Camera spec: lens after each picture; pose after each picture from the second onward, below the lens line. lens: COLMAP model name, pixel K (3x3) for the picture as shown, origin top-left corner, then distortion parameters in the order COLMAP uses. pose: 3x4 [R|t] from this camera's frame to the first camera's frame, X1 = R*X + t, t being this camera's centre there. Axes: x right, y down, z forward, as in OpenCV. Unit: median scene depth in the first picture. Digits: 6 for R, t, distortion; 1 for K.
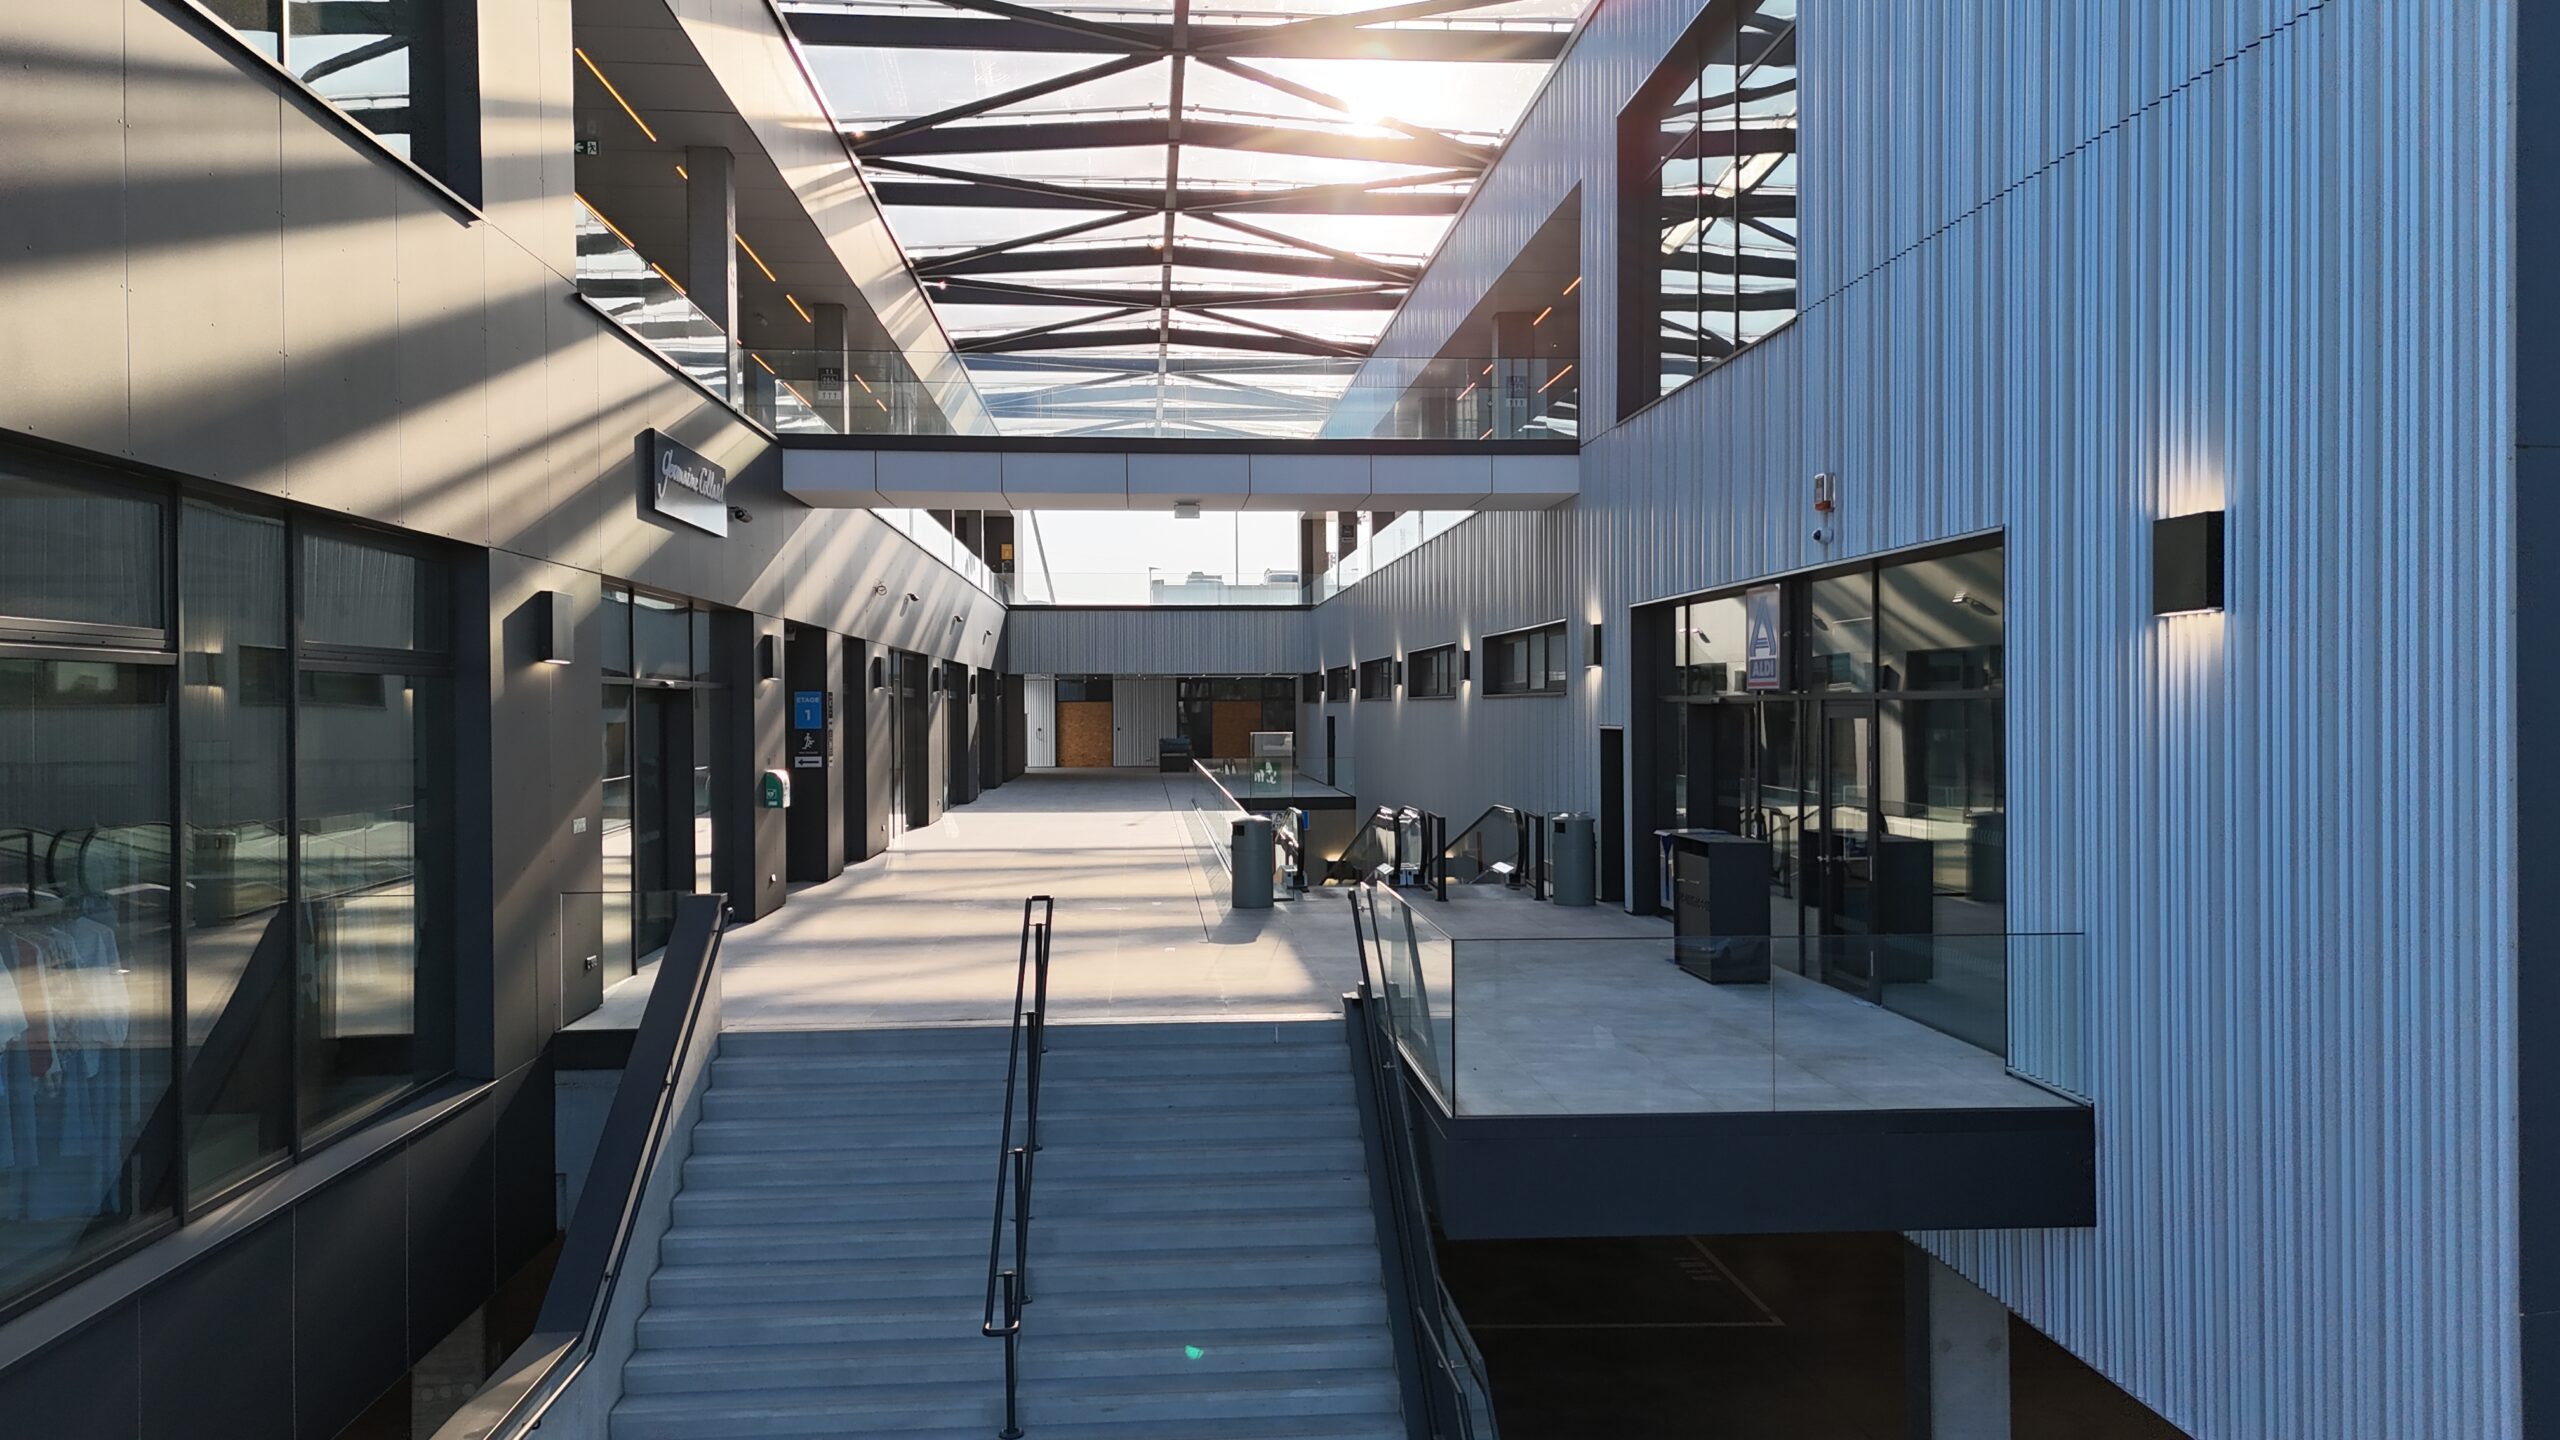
lens RADIAL K [[1881.8, 0, 1291.4], [0, 1881.8, 723.7], [0, 0, 1]] dist [0.031834, -0.003398]
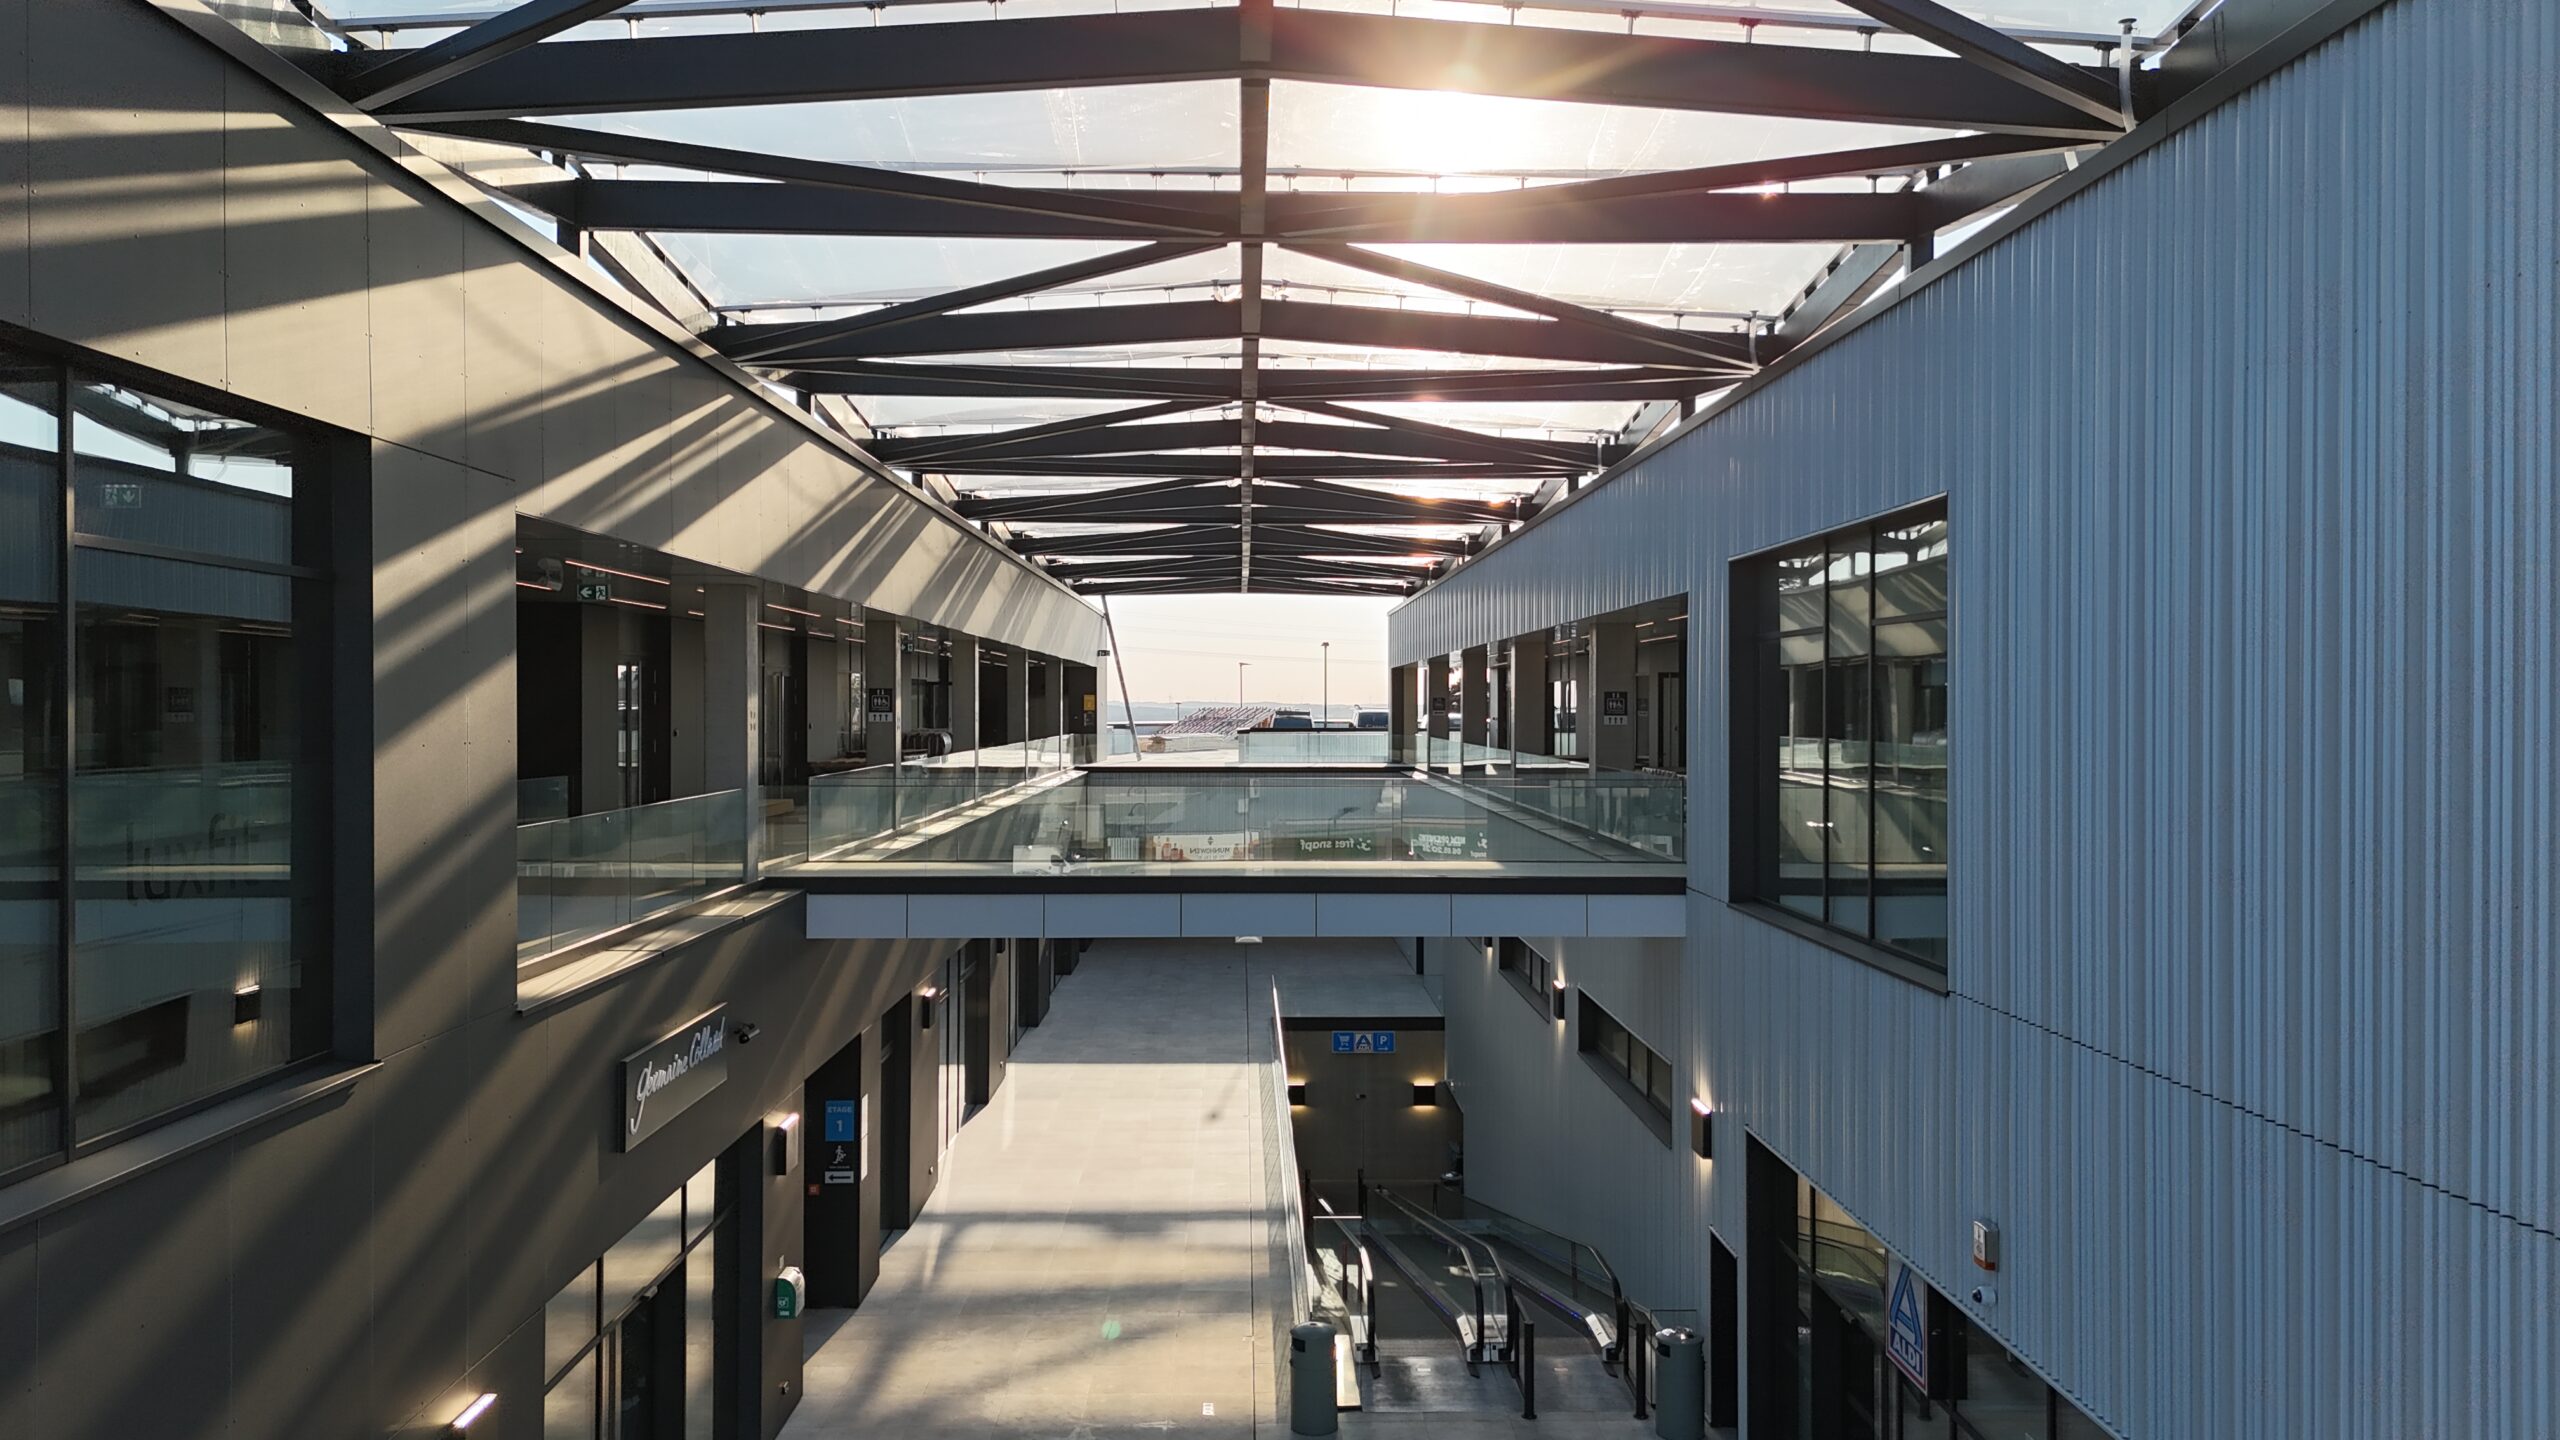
lens RADIAL K [[1881.8, 0, 1277.3], [0, 1881.8, 712.5], [0, 0, 1]] dist [0.031834, -0.003398]
pose [[0.998129, 0.002971, -0.061065, 0.013817], [-0.003189, 0.999989, -0.003484, -0.213733], [0.061054, 0.003672, 0.998128, 0.095470]]
